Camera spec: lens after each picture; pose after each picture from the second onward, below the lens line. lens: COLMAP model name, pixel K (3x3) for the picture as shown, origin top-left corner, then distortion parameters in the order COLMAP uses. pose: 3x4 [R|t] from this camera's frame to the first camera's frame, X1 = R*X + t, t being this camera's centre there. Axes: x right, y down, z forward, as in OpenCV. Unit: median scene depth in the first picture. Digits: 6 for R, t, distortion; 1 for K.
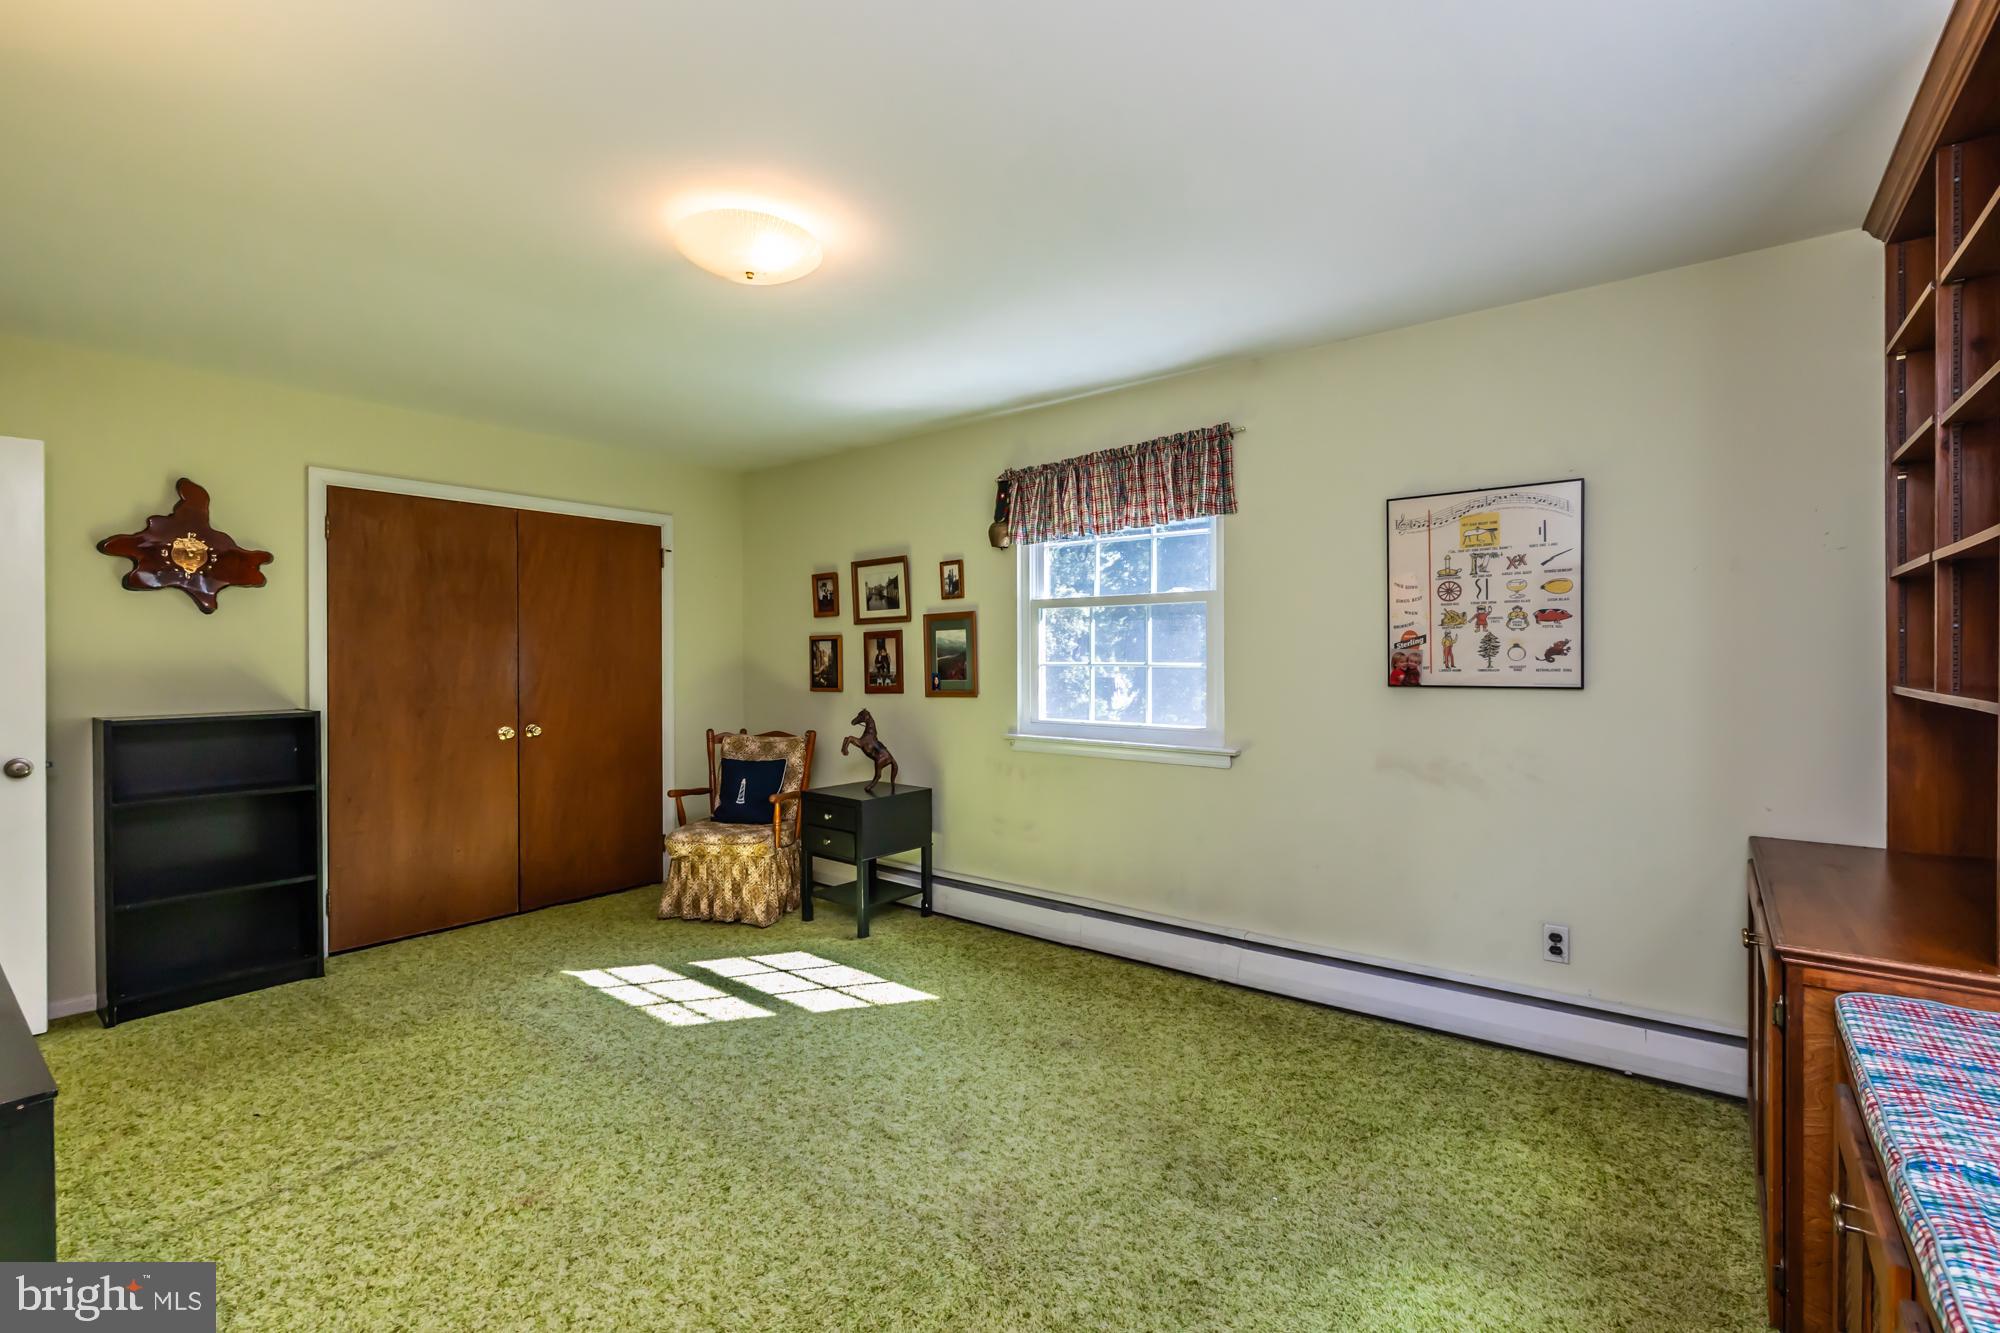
lens RADIAL K [[858.0, 0, 1006.1], [0, 858.0, 656.5], [0, 0, 1]] dist [-0.004324, -0.000321]
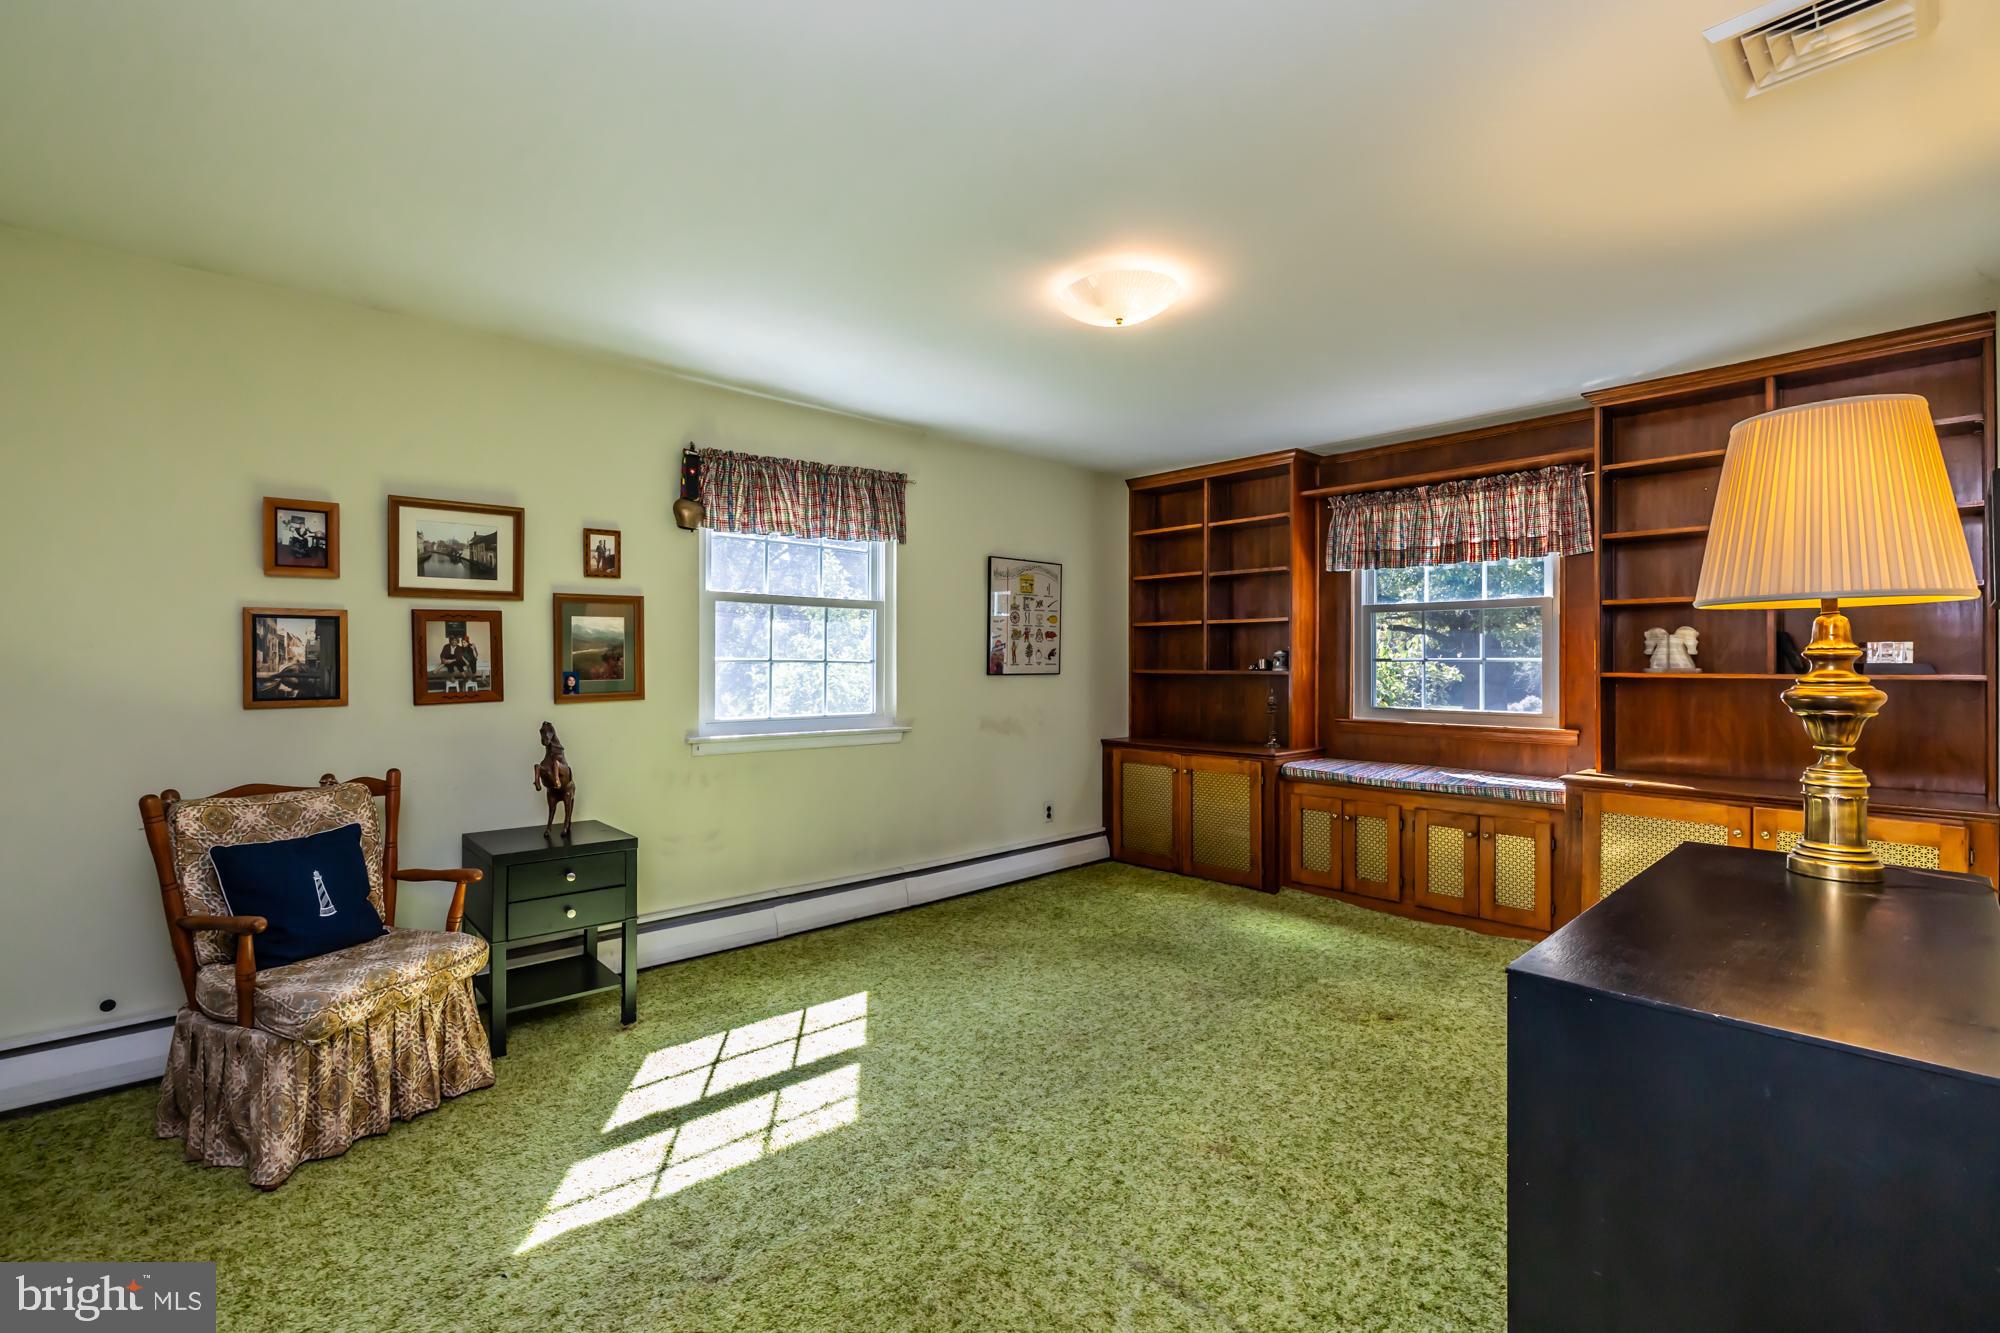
lens RADIAL K [[849.9, 0, 995.3], [0, 849.9, 647.6], [0, 0, 1]] dist [-0.002849, -0.000289]
pose [[0.186642, 0.021199, 0.982199, -0.912147], [-0.005625, 0.999774, -0.020510, 0.013950], [-0.982412, -0.001697, 0.186719, 0.589052]]
